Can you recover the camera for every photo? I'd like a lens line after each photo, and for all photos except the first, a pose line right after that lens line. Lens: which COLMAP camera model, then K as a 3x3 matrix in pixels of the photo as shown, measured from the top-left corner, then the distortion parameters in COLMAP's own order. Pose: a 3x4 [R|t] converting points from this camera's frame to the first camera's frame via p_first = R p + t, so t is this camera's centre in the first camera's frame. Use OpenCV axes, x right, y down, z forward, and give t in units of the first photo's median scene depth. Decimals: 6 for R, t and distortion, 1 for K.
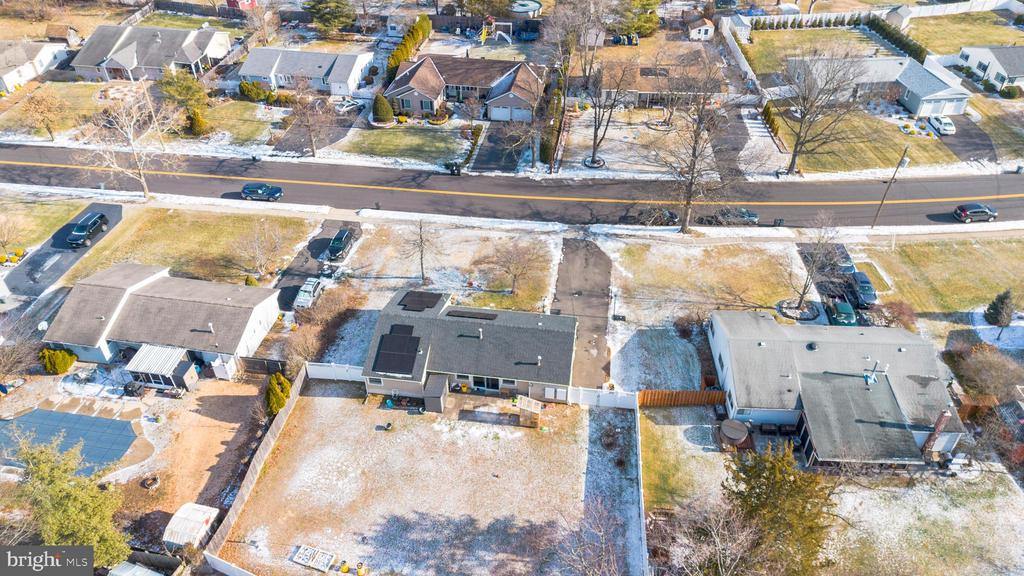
lens RADIAL K [[718.1, 0, 509.8], [0, 718.1, 286.5], [0, 0, 1]] dist [0.091661, -0.091203]
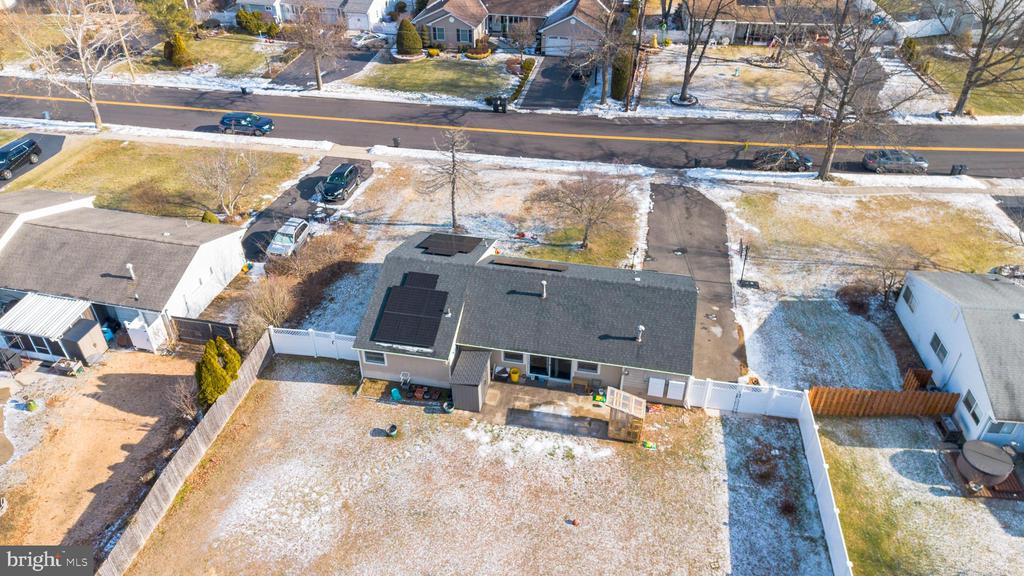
lens RADIAL K [[720.4, 0, 510.5], [0, 720.4, 287.0], [0, 0, 1]] dist [0.076506, -0.073952]
pose [[0.998902, 0.030490, -0.035575, -0.038950], [-0.031804, 0.998811, -0.036949, 0.071863], [0.034407, 0.038040, 0.998684, 0.302923]]
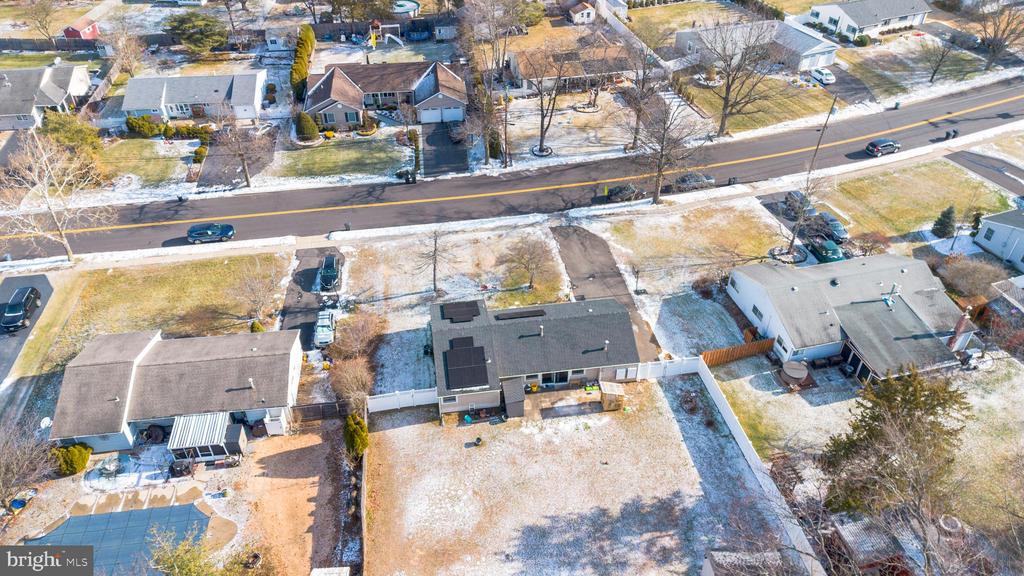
lens RADIAL K [[718.1, 0, 509.8], [0, 718.1, 286.5], [0, 0, 1]] dist [0.091661, -0.091203]
pose [[0.955751, -0.182056, 0.231074, -0.246554], [0.181093, 0.983134, 0.025556, -0.022955], [-0.231829, 0.017420, 0.972601, 0.031063]]
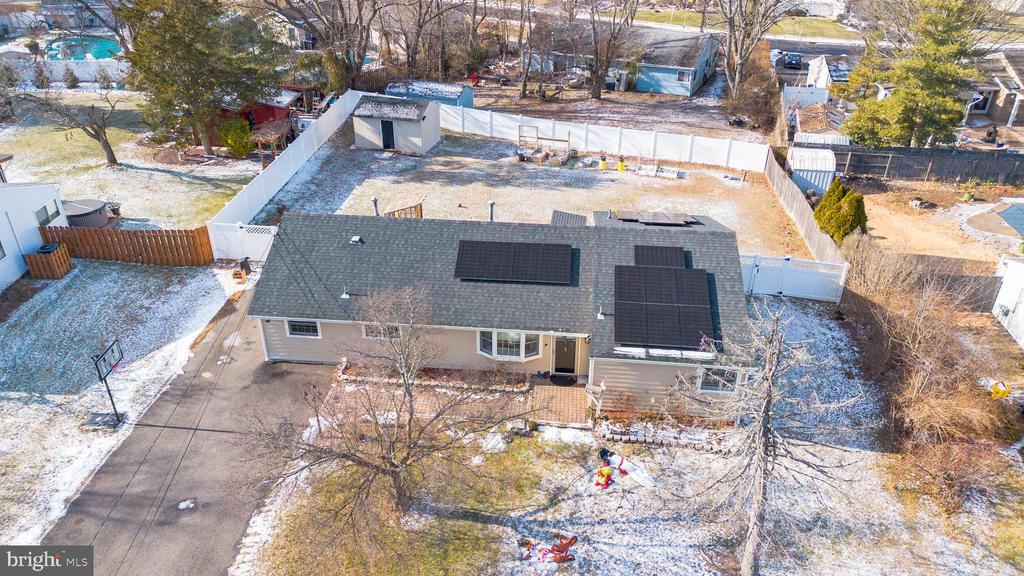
lens RADIAL K [[720.4, 0, 510.5], [0, 720.4, 287.0], [0, 0, 1]] dist [0.076506, -0.073952]
pose [[-0.999012, 0.025130, -0.036666, -0.028580], [-0.024707, 0.371787, 0.927989, -0.286432], [0.036952, 0.927978, -0.370799, 0.993724]]
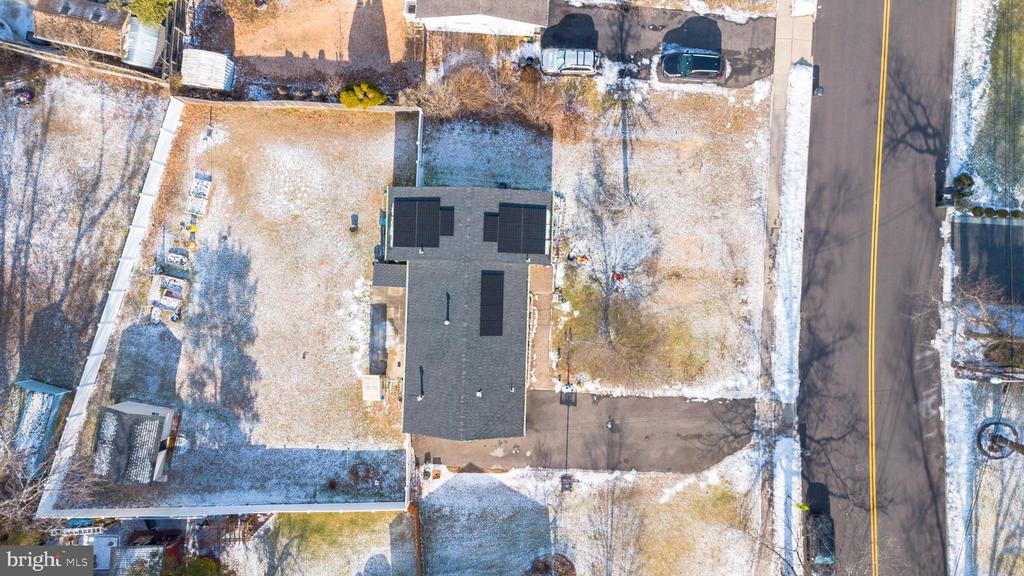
lens RADIAL K [[720.4, 0, 510.5], [0, 720.4, 287.0], [0, 0, 1]] dist [0.076506, -0.073952]
pose [[0.118708, 0.992825, 0.014403, -0.067529], [-0.618208, 0.062550, 0.783521, -0.492966], [0.776999, -0.101915, 0.621198, 0.458877]]
